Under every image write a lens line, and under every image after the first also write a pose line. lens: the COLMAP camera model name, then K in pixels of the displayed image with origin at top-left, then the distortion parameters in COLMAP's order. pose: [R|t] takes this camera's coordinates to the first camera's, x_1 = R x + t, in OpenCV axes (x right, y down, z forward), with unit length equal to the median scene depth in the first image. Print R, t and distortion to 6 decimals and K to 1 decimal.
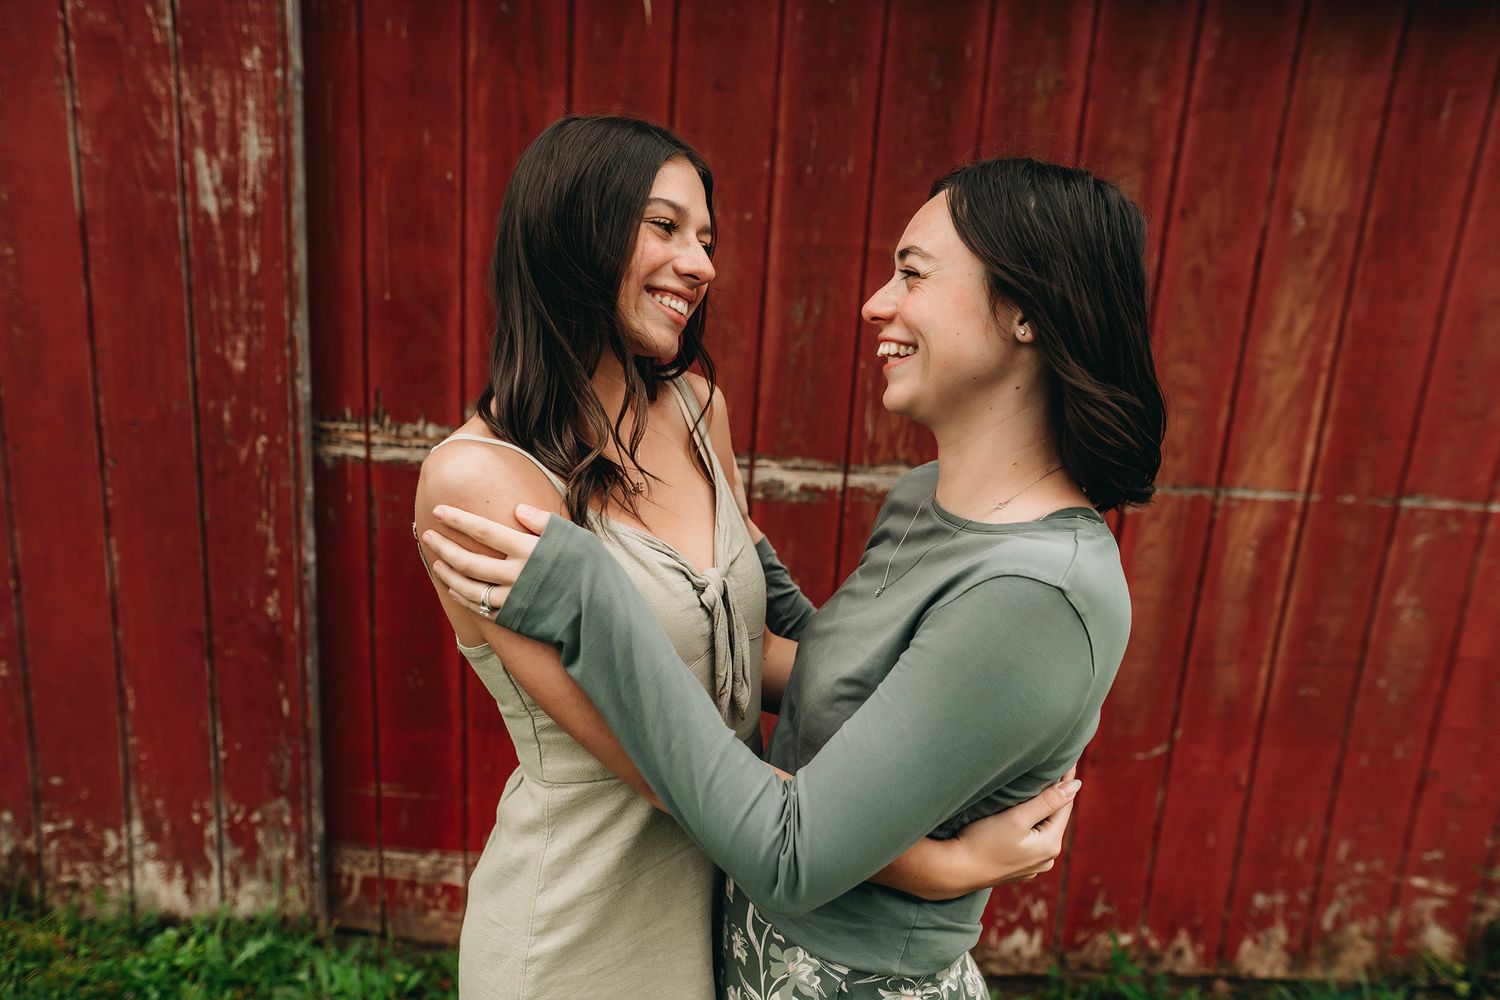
lens RADIAL K [[1061.7, 0, 739.9], [0, 1061.7, 487.9], [0, 0, 1]] dist [-0.052359, 0.052196]
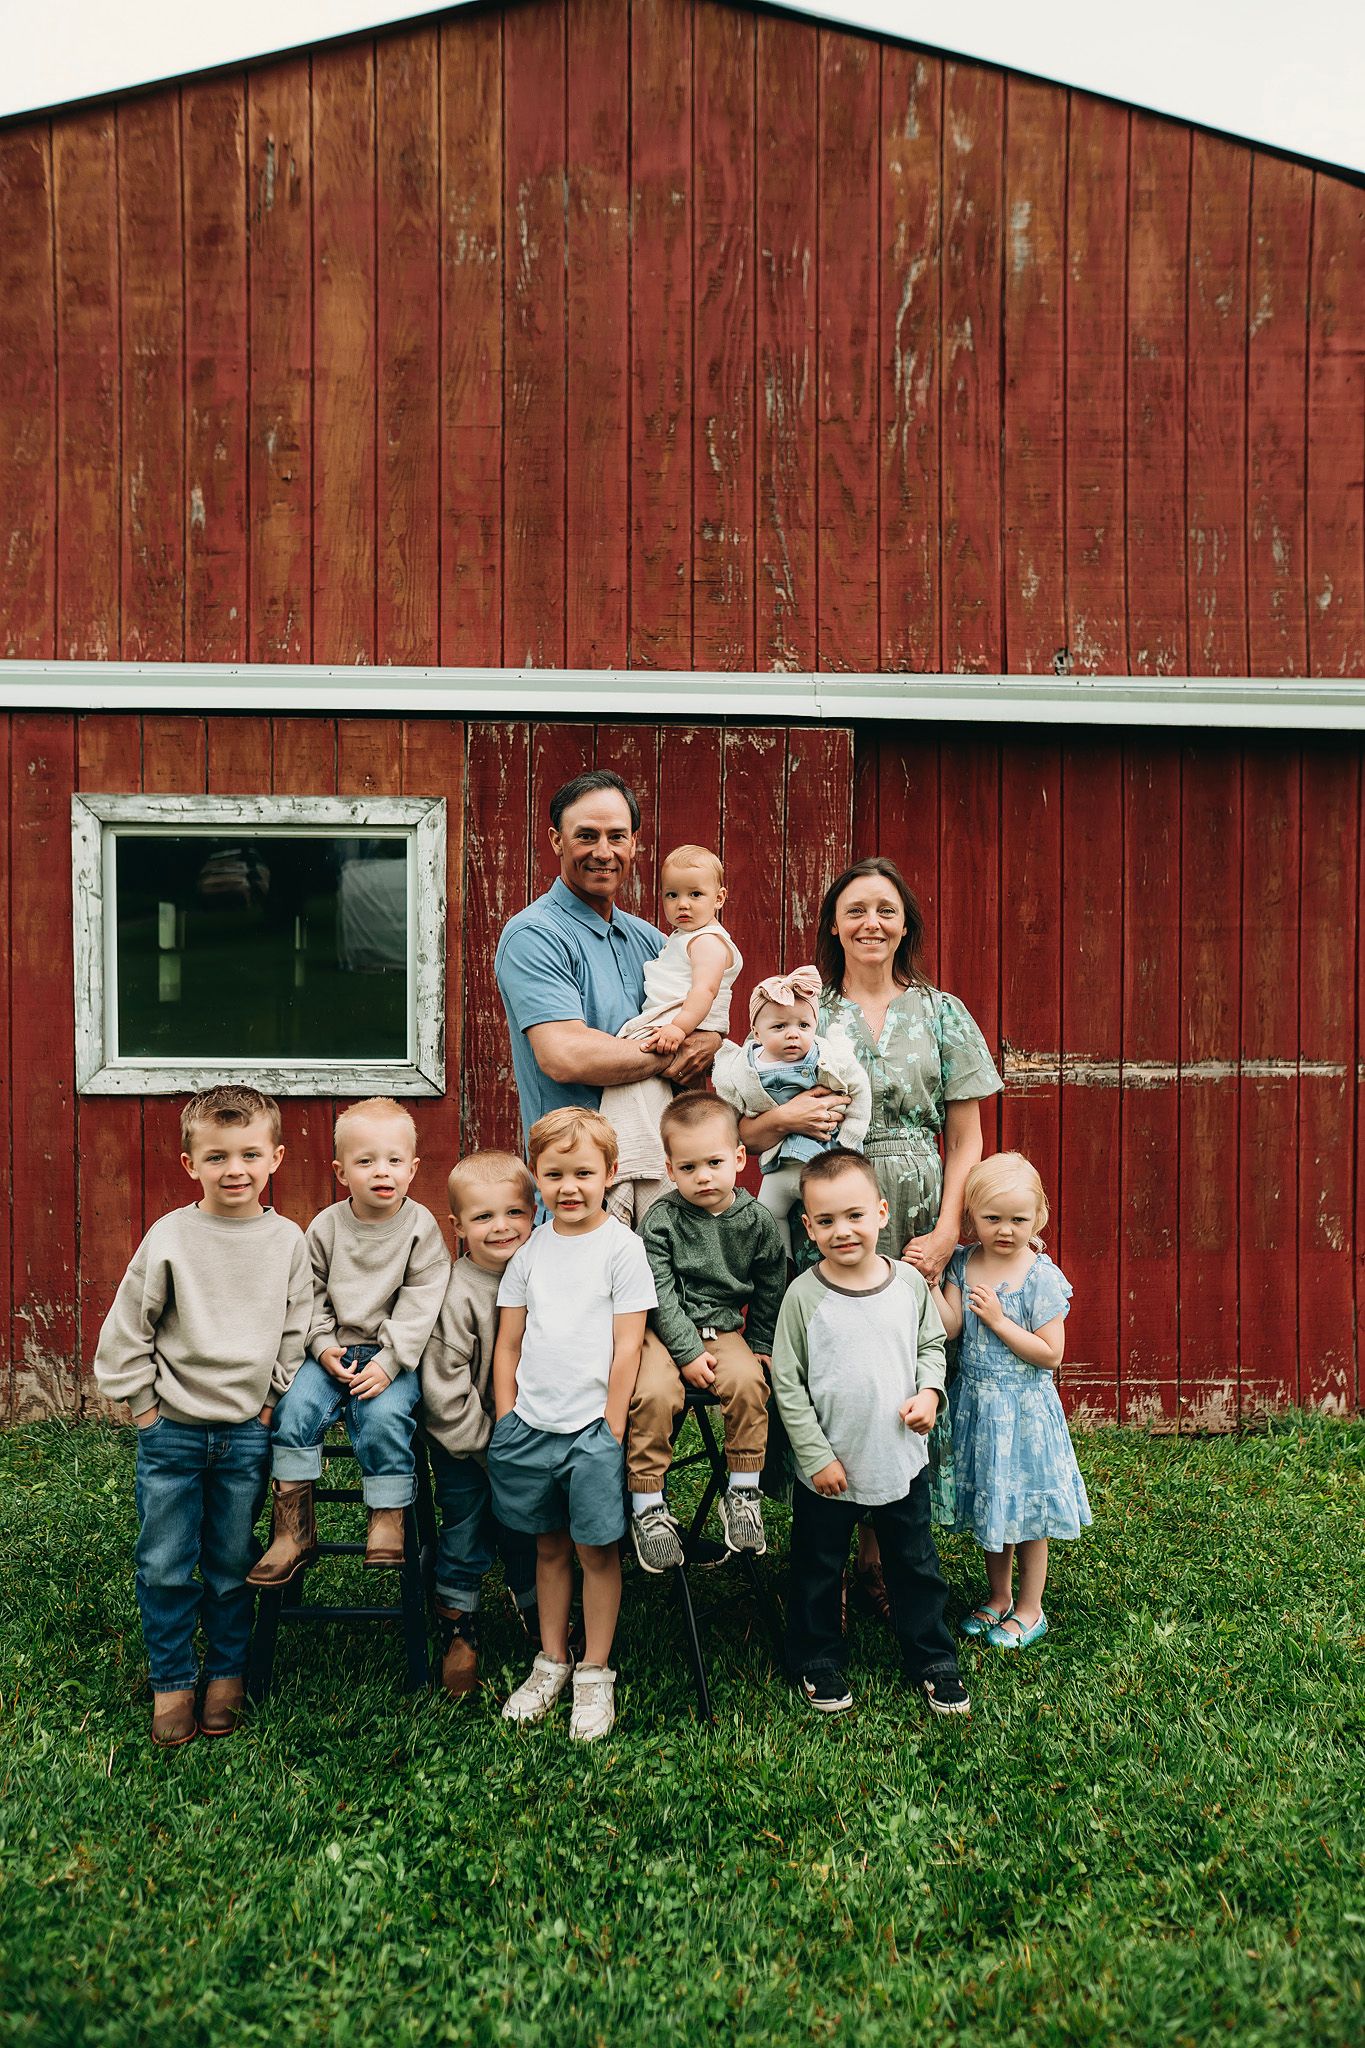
lens RADIAL K [[1449.5, 0, 684.2], [0, 1449.5, 1010.6], [0, 0, 1]] dist [-0.052359, 0.052196]
pose [[0.997470, -0.067033, 0.023681, -0.693790], [0.070668, 0.971244, -0.227356, 0.345833], [-0.007759, 0.228454, 0.973524, -1.113906]]
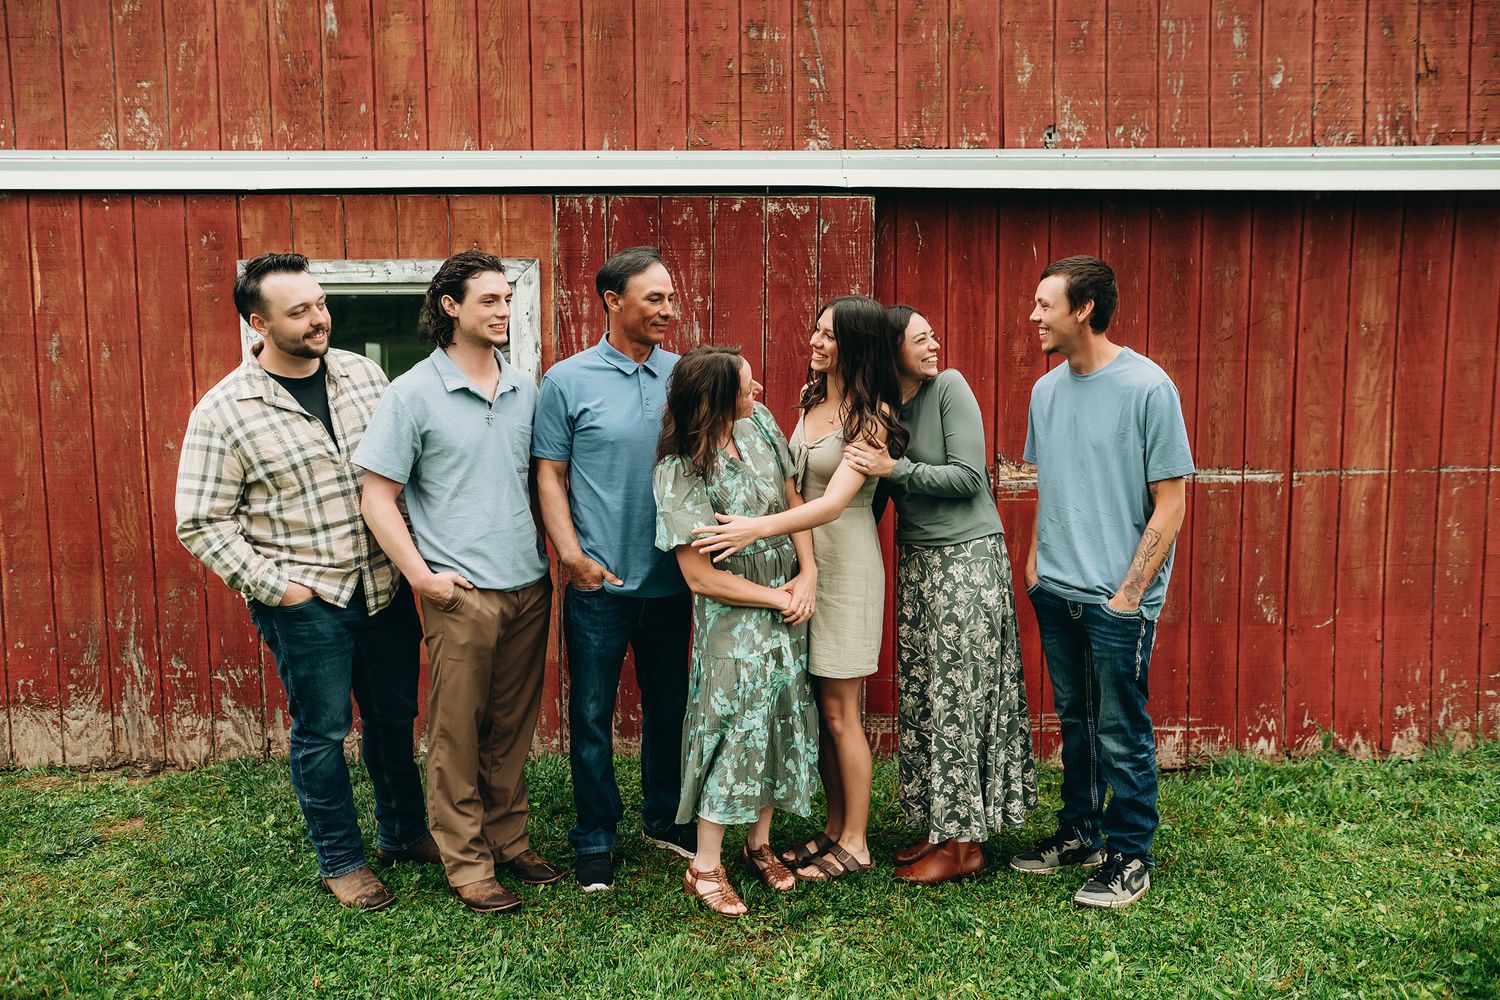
lens RADIAL K [[1061.7, 0, 748.4], [0, 1061.7, 497.3], [0, 0, 1]] dist [-0.052359, 0.052196]
pose [[0.997079, -0.074356, -0.017455, -0.597086], [0.070822, 0.985656, -0.153187, 0.272234], [0.028595, 0.151503, 0.988043, -0.913257]]
